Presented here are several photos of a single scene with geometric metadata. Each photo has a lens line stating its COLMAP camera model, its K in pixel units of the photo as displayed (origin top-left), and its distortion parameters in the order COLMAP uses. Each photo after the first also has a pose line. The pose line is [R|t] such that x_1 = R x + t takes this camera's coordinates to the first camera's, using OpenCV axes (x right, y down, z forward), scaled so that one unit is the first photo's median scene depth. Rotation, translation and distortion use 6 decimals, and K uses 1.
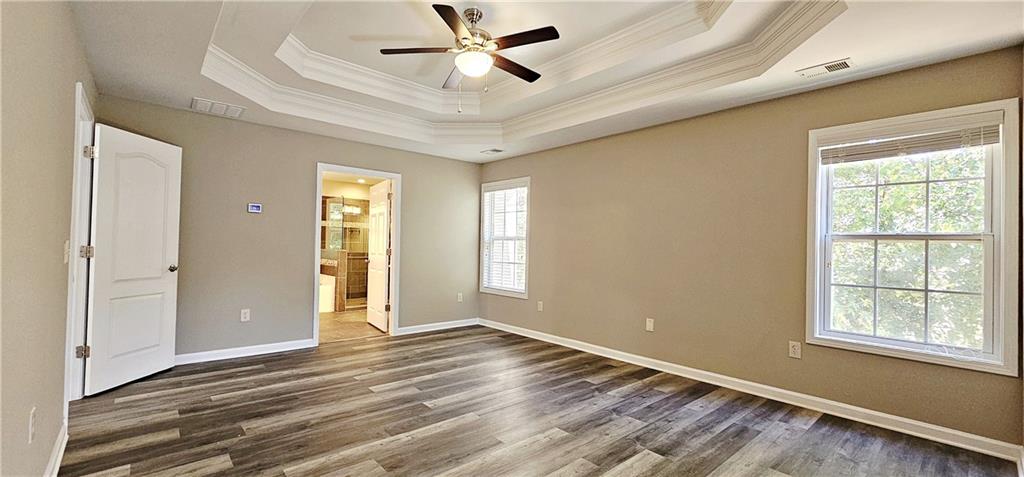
lens RADIAL K [[417.7, 0, 503.7], [0, 417.7, 242.3], [0, 0, 1]] dist [0.003593, 0.000669]
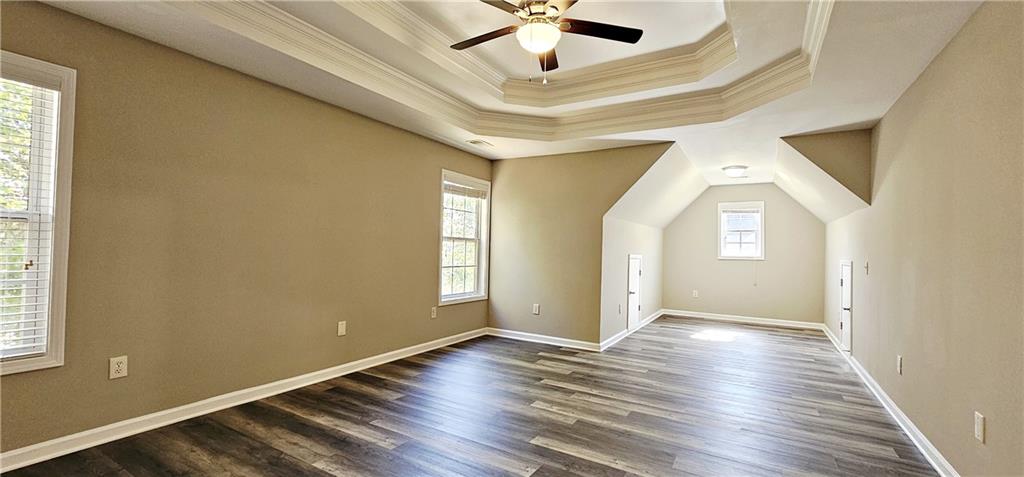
lens RADIAL K [[417.7, 0, 515.9], [0, 417.7, 240.0], [0, 0, 1]] dist [0.003593, 0.000669]
pose [[-0.317819, -0.009173, 0.948107, -0.853415], [-0.041840, 0.999115, -0.004359, -0.009253], [-0.947228, -0.041055, -0.317922, 1.265435]]
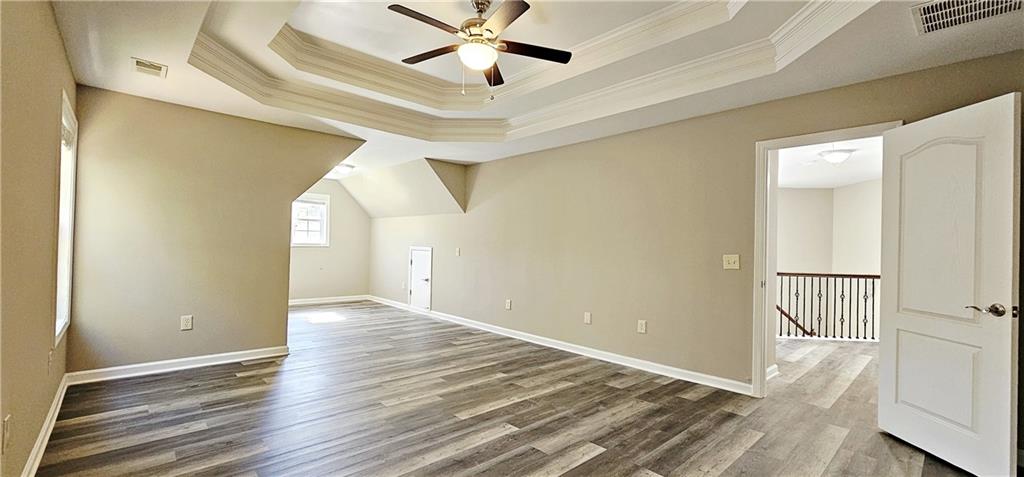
lens RADIAL K [[417.7, 0, 502.5], [0, 417.7, 239.0], [0, 0, 1]] dist [0.003593, 0.000669]
pose [[-0.998745, -0.044710, -0.022579, -0.122240], [-0.044061, 0.998624, -0.028445, 0.013148], [0.023820, -0.027415, -0.999340, 1.896107]]
